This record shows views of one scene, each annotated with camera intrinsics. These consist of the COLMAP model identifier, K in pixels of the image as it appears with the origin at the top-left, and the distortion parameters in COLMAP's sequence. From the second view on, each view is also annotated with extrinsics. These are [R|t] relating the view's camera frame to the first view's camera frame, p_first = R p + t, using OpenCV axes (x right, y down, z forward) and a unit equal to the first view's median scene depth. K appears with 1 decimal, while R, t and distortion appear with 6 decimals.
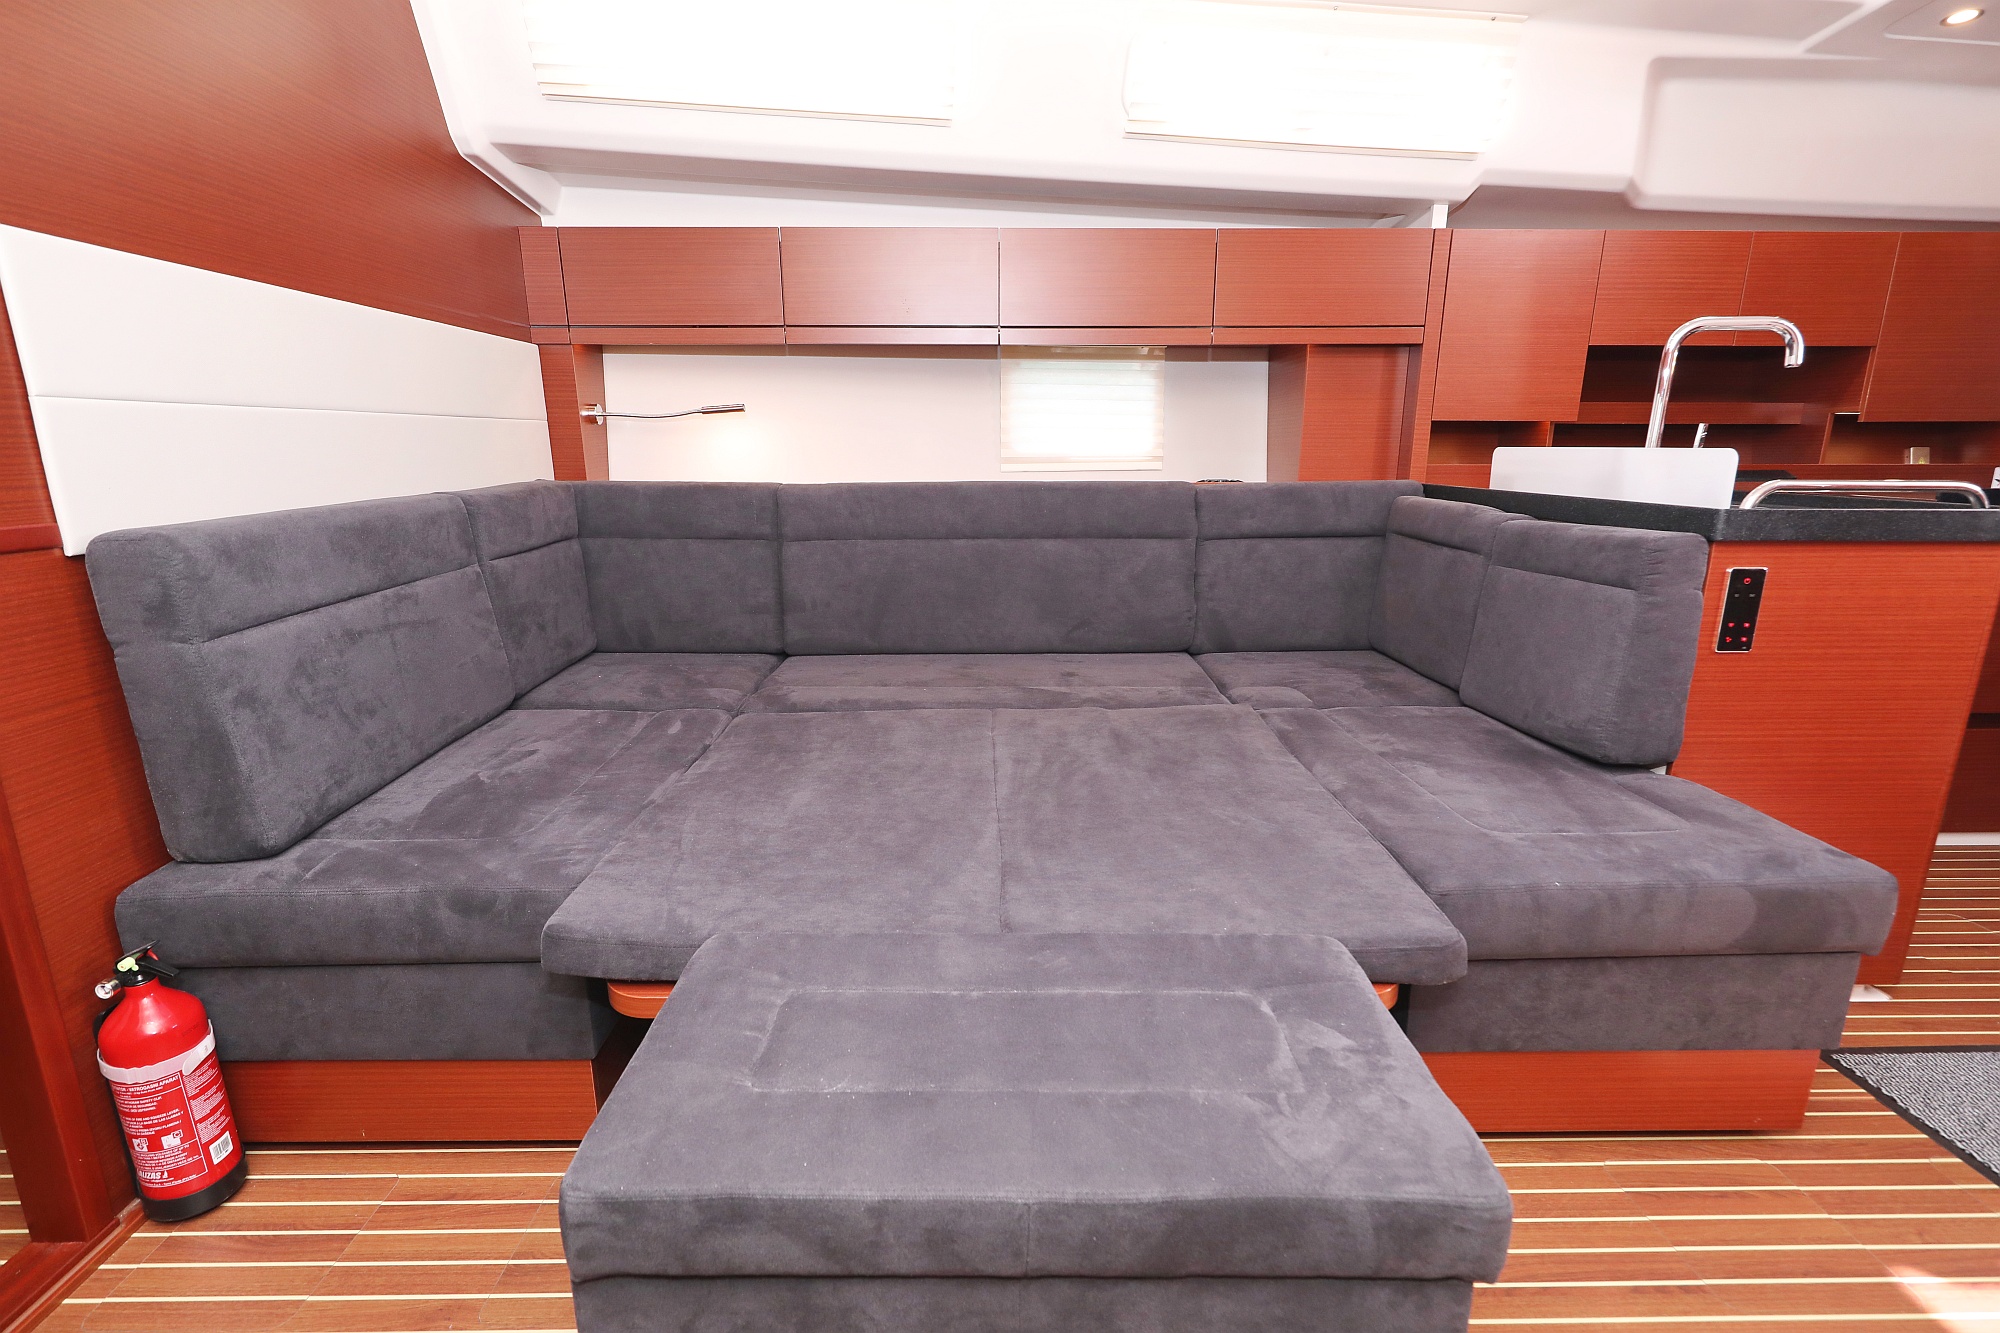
lens RADIAL K [[904.8, 0, 1000.0], [0, 904.8, 666.5], [0, 0, 1]] dist [0.038990, 0.000261]
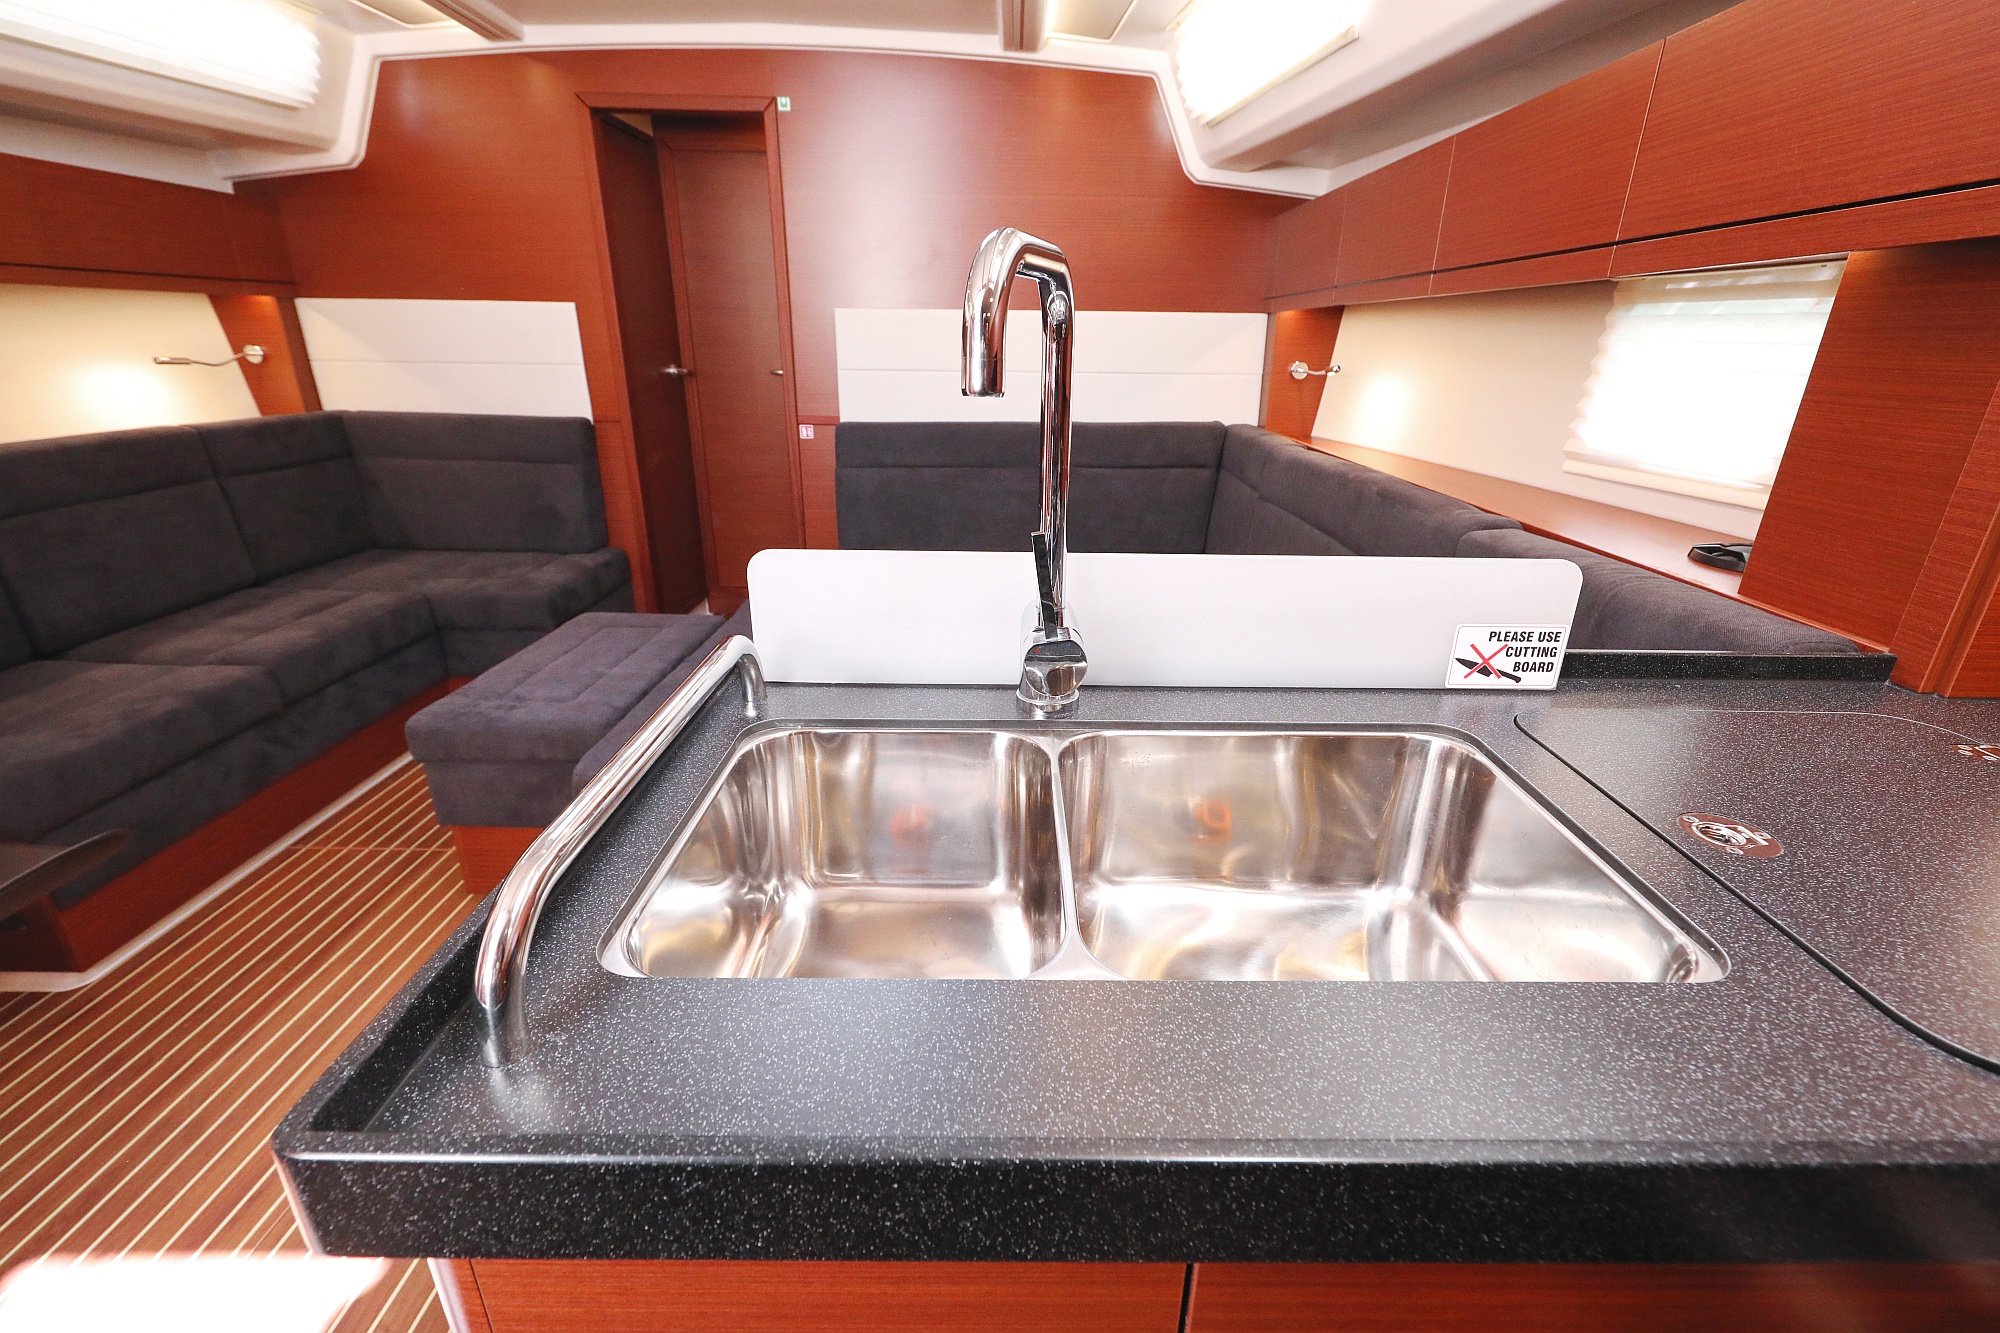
lens RADIAL K [[867.6, 0, 1035.1], [0, 867.6, 673.3], [0, 0, 1]] dist [0.003172, -0.005462]
pose [[0.001345, 0.366624, -0.930368, 0.797847], [-0.252280, 0.900400, 0.354450, -0.248871], [0.967653, 0.234236, 0.093703, 0.696704]]
